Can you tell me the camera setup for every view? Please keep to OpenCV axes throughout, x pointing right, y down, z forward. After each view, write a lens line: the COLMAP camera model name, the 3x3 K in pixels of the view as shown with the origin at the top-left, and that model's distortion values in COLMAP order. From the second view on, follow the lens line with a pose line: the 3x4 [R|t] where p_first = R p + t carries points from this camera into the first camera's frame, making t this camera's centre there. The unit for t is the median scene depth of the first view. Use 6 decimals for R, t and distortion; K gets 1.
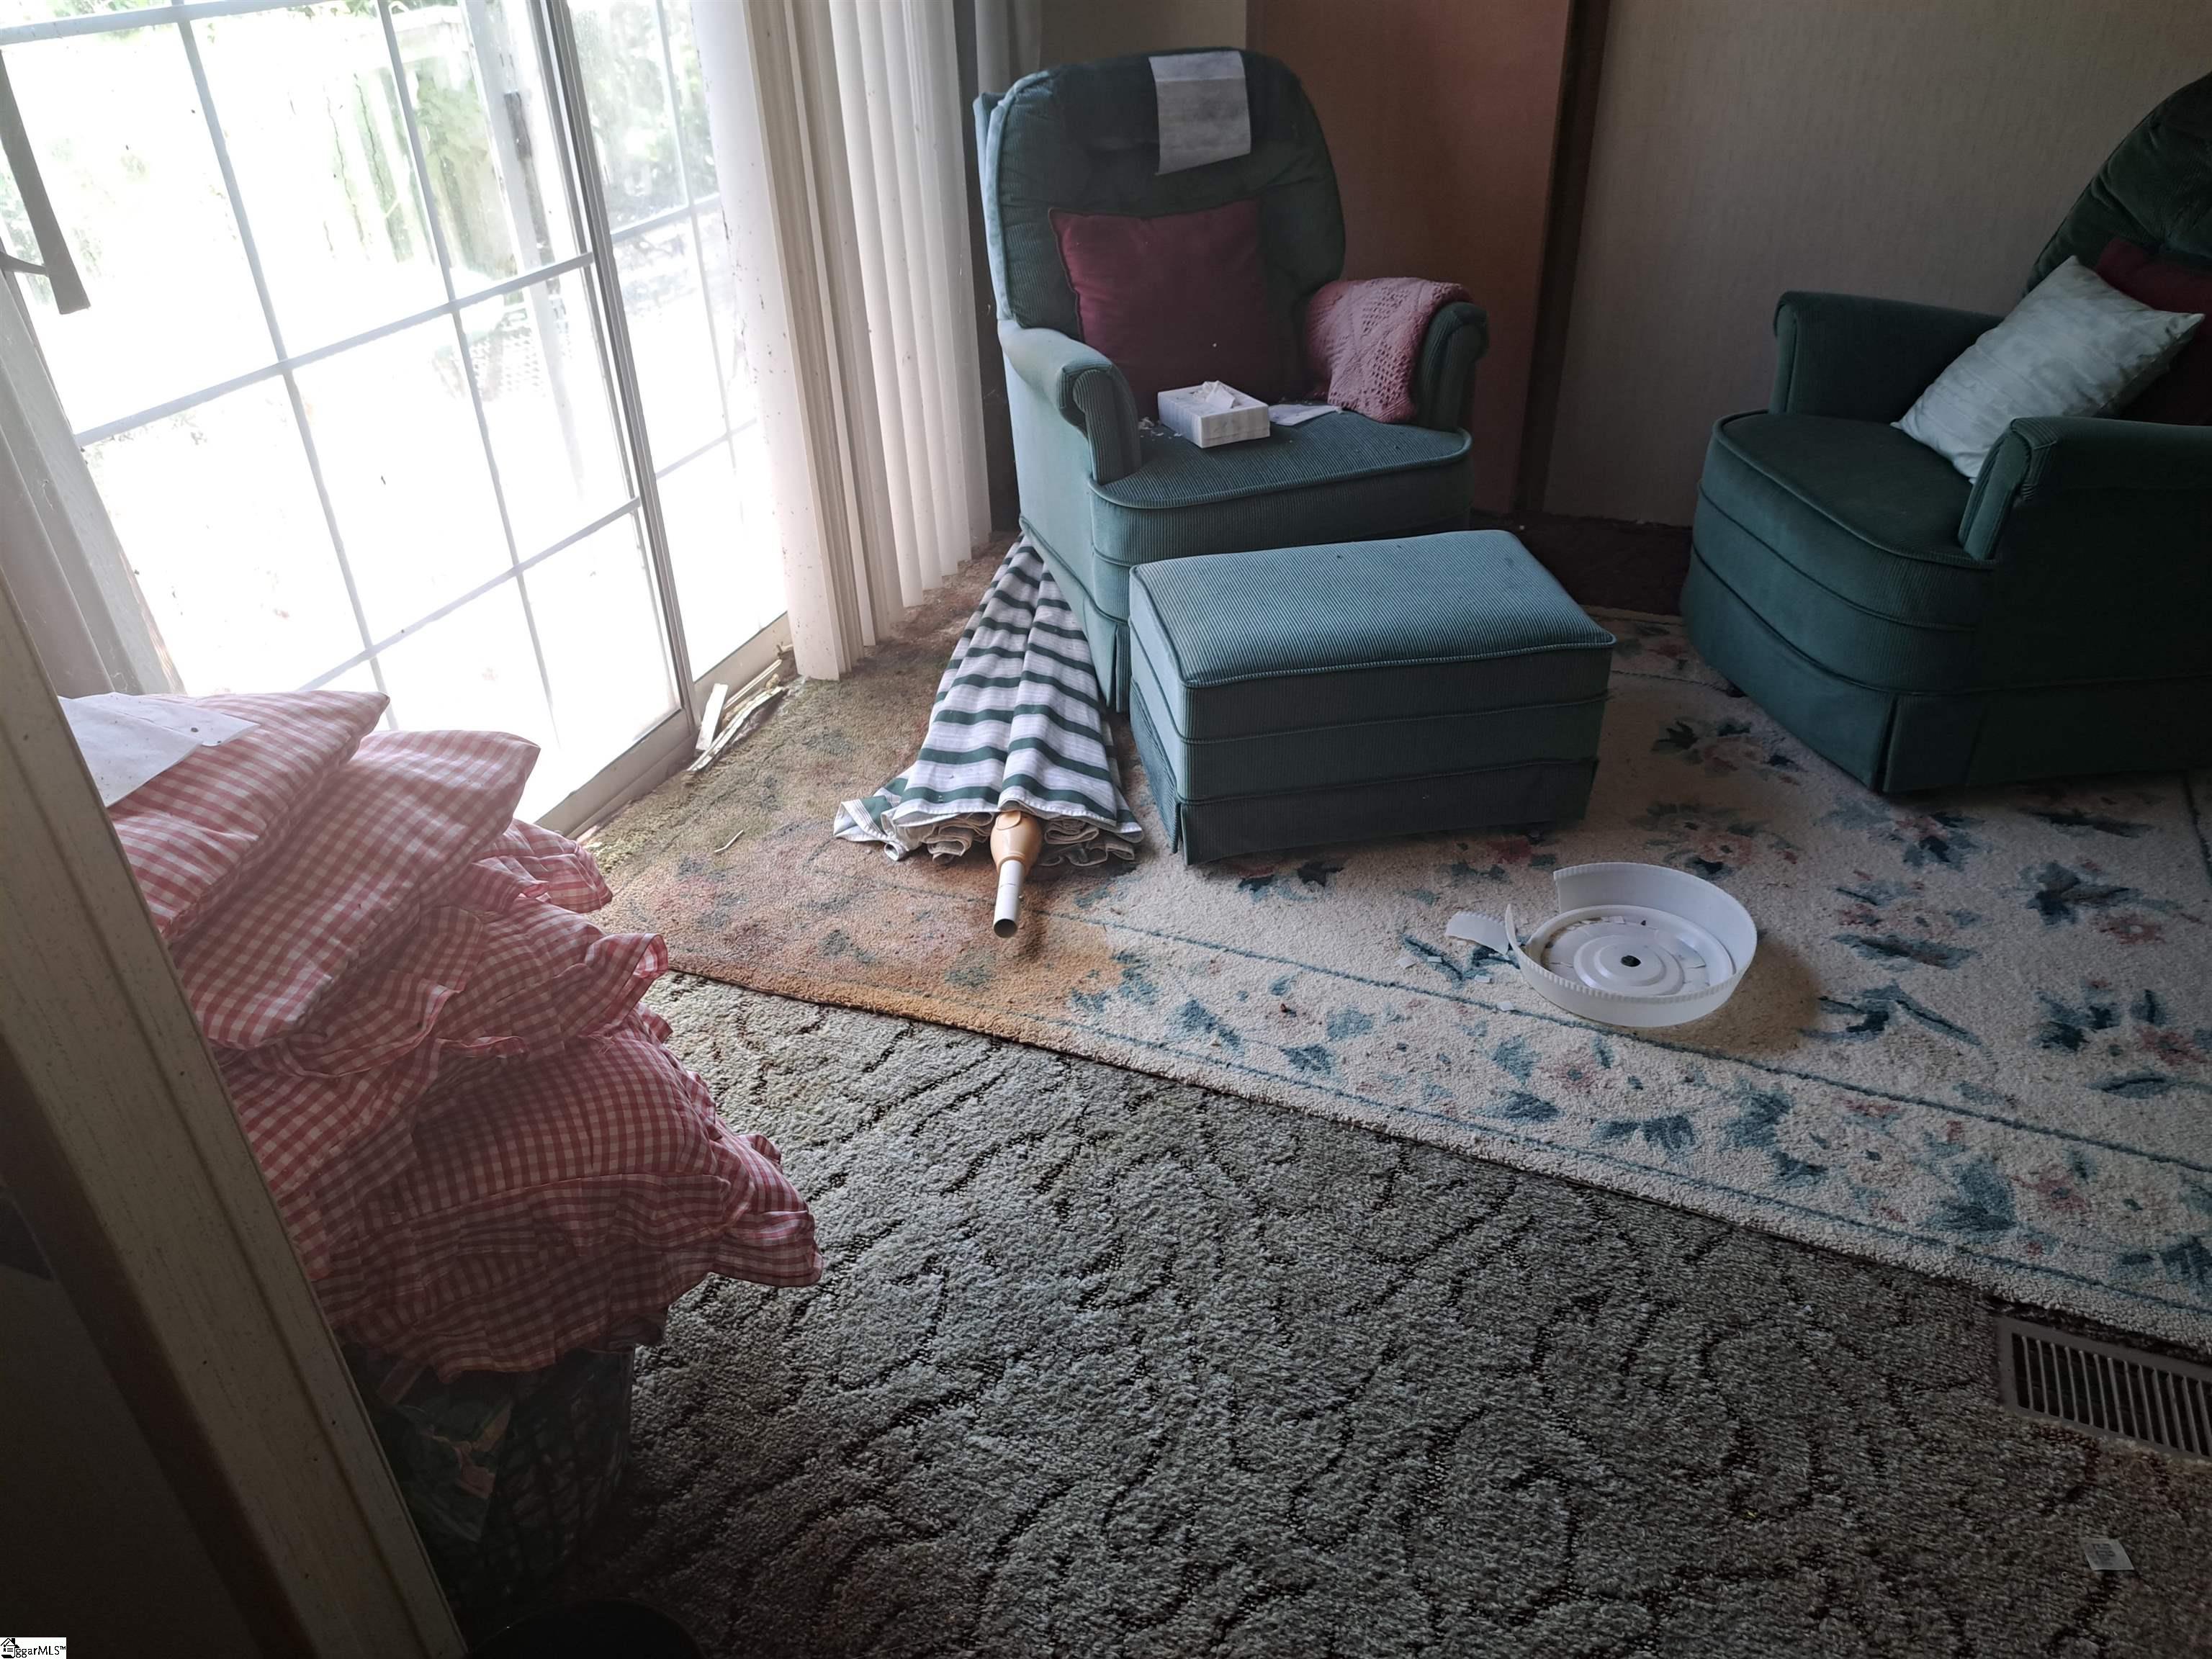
lens RADIAL K [[1621.8, 0, 1106.0], [0, 1621.8, 829.5], [0, 0, 1]] dist [0.055999, -0.061888]
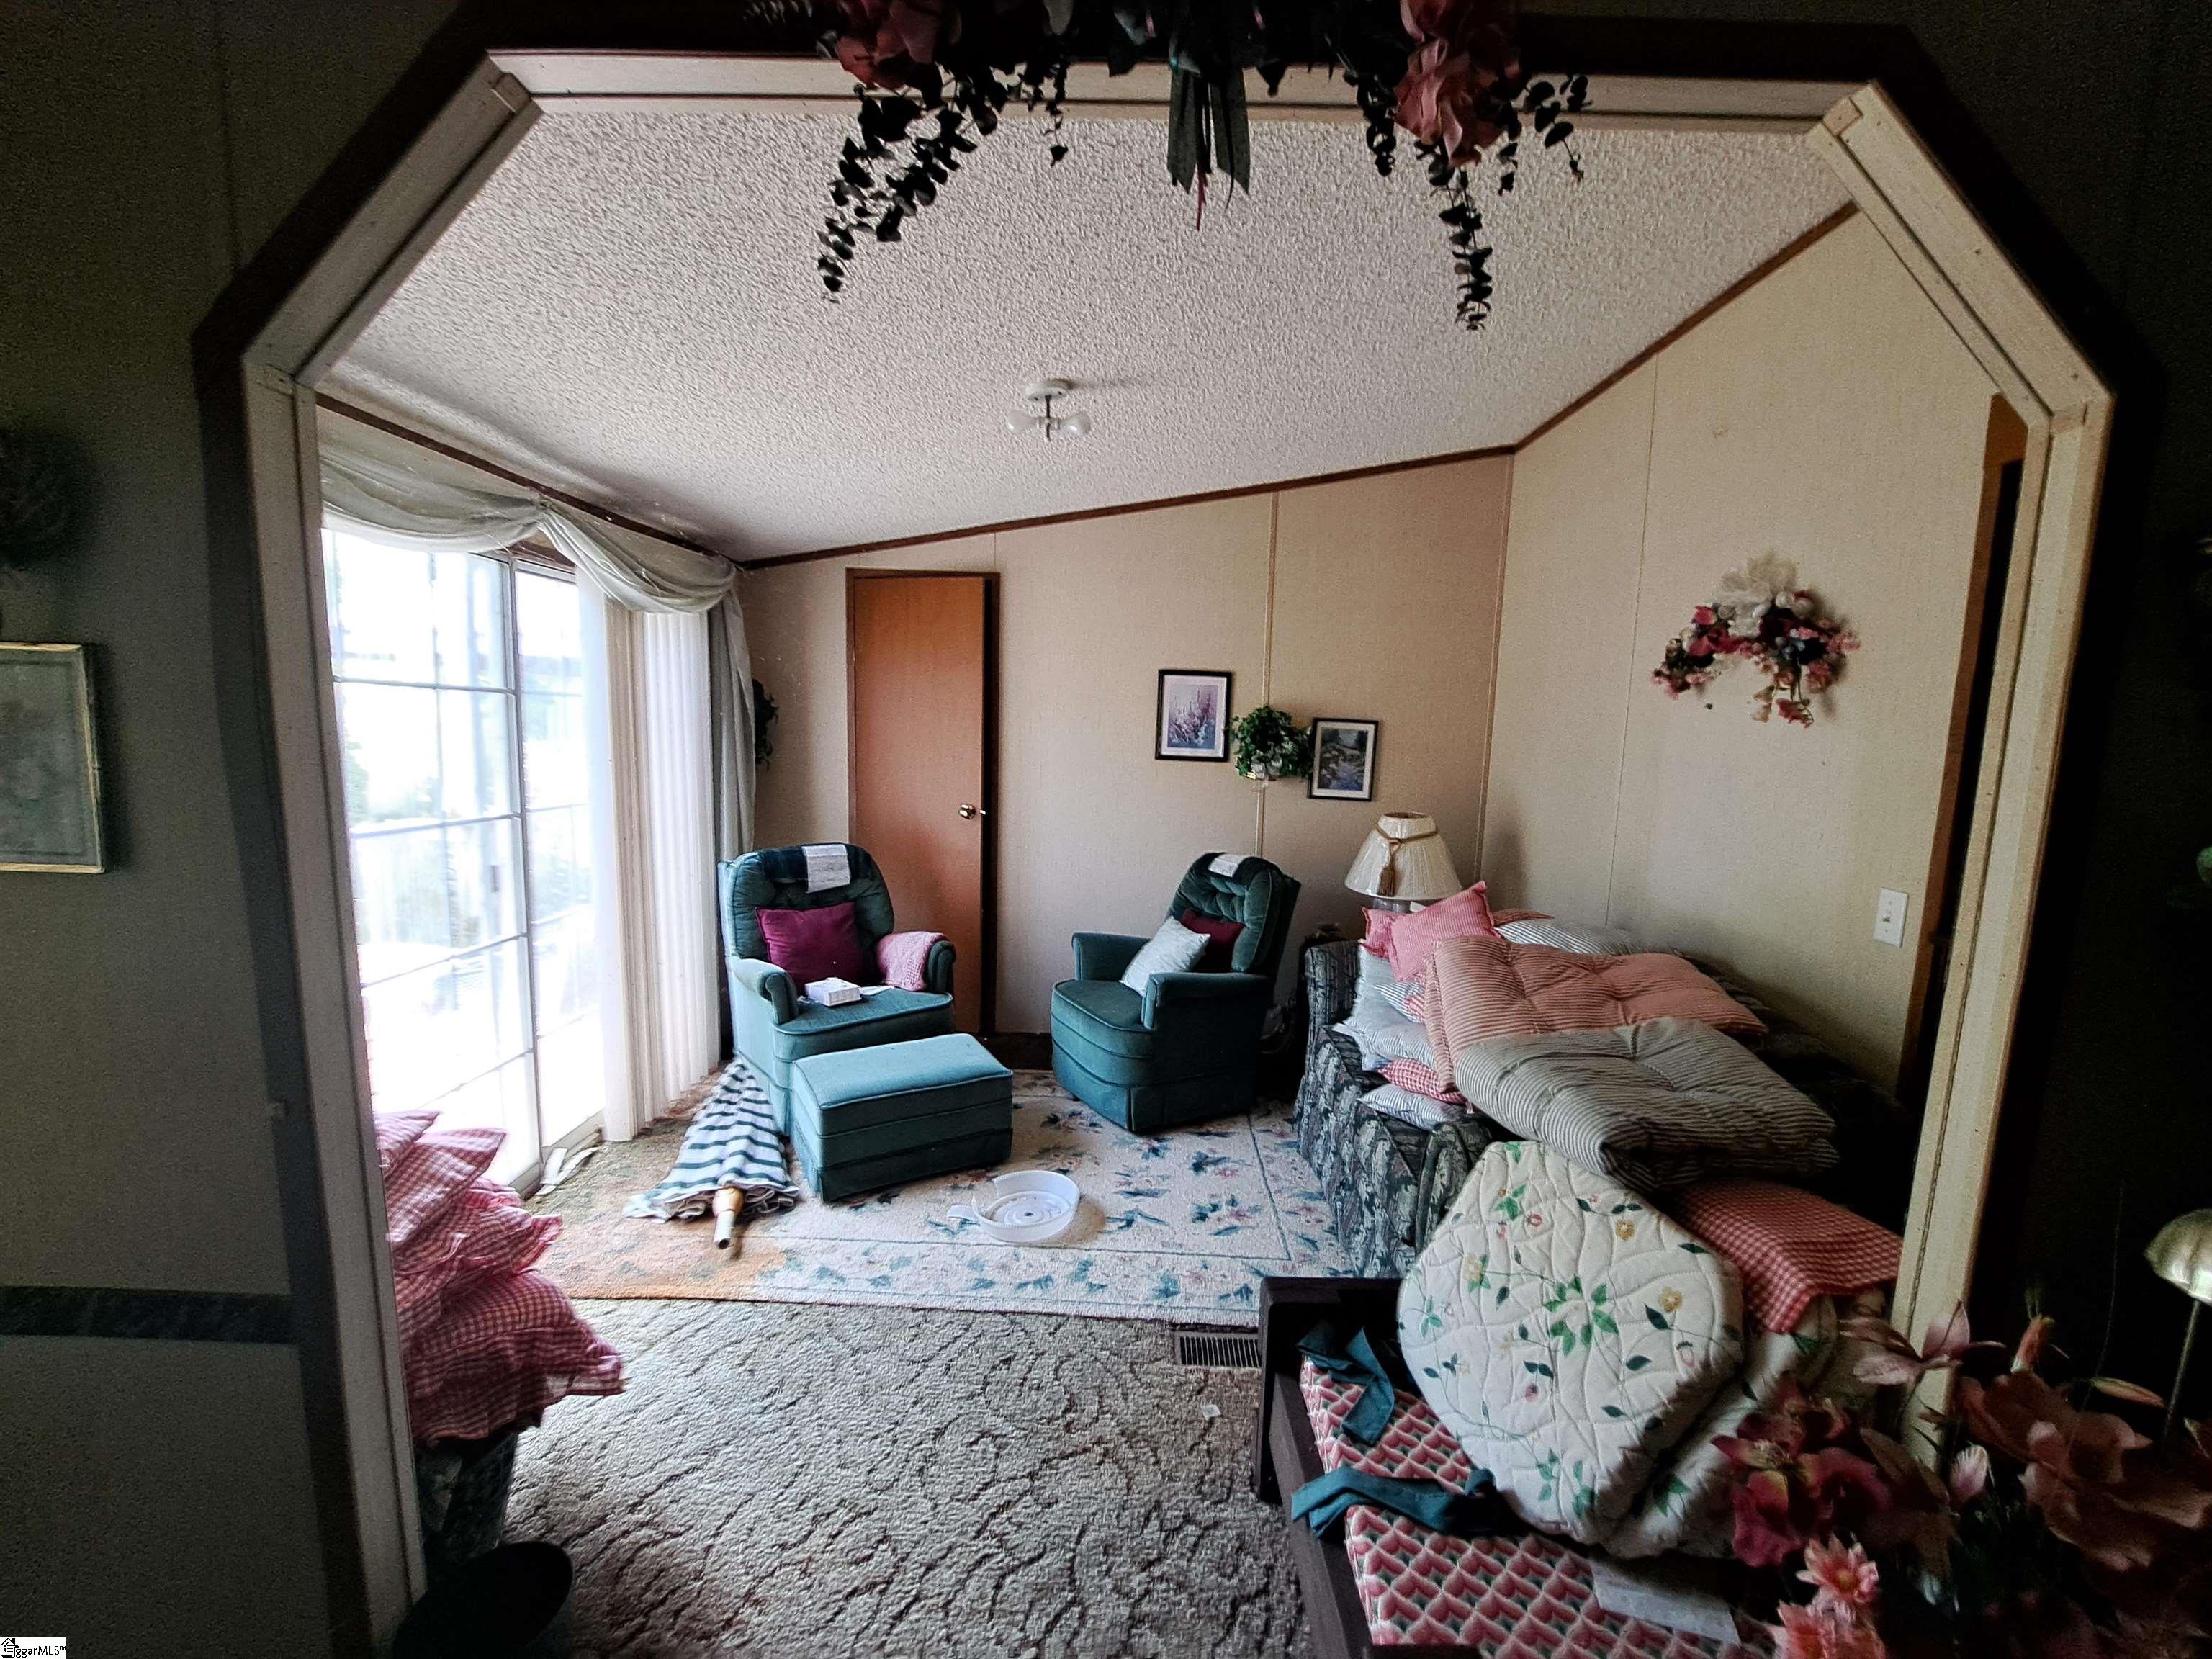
lens RADIAL K [[823.4, 0, 1106.0], [0, 823.4, 829.5], [0, 0, 1]] dist [0.008587, -0.014190]
pose [[0.932141, 0.008665, 0.361993, 0.005526], [0.150861, 0.899521, -0.410004, 0.088315], [-0.329173, 0.436792, 0.837173, -0.226150]]
